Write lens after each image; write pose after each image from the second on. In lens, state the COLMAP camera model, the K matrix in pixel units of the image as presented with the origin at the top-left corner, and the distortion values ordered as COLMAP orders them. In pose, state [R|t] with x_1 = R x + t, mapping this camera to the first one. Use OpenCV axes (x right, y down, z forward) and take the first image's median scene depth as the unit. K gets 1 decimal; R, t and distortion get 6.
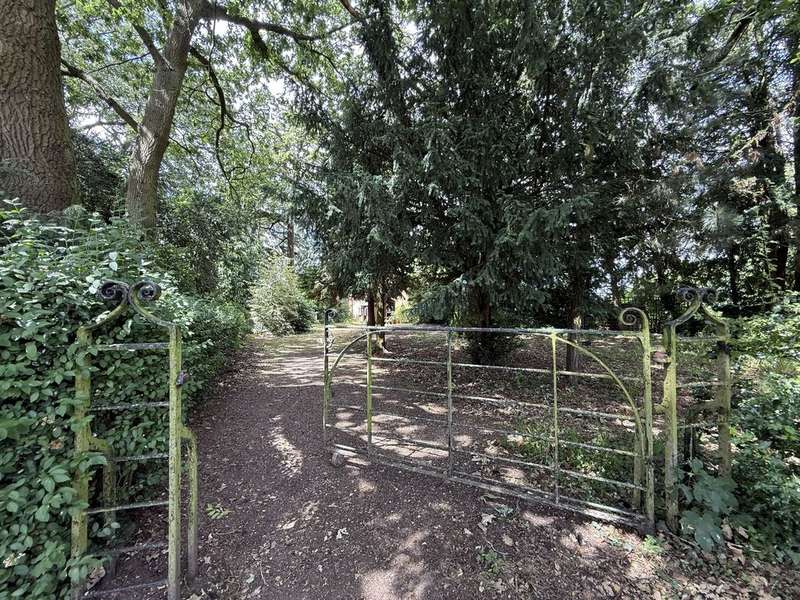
lens RADIAL K [[322.6, 0, 400.0], [0, 322.6, 300.0], [0, 0, 1]] dist [0.018975, -0.003794]
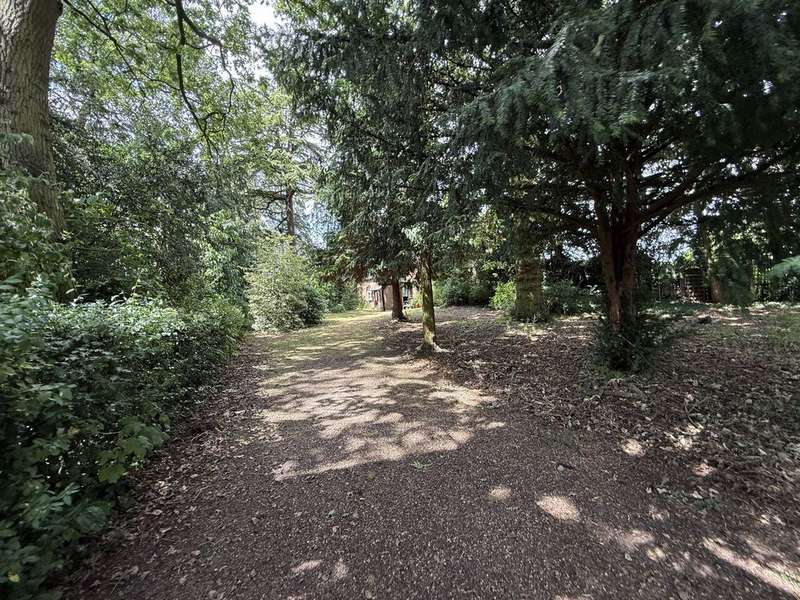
lens RADIAL K [[322.6, 0, 400.0], [0, 322.6, 300.0], [0, 0, 1]] dist [0.018975, -0.003794]
pose [[0.998272, -0.057846, -0.010313, -0.070344], [0.058296, 0.997020, 0.050532, 0.006553], [0.007359, -0.051046, 0.998669, 0.180533]]
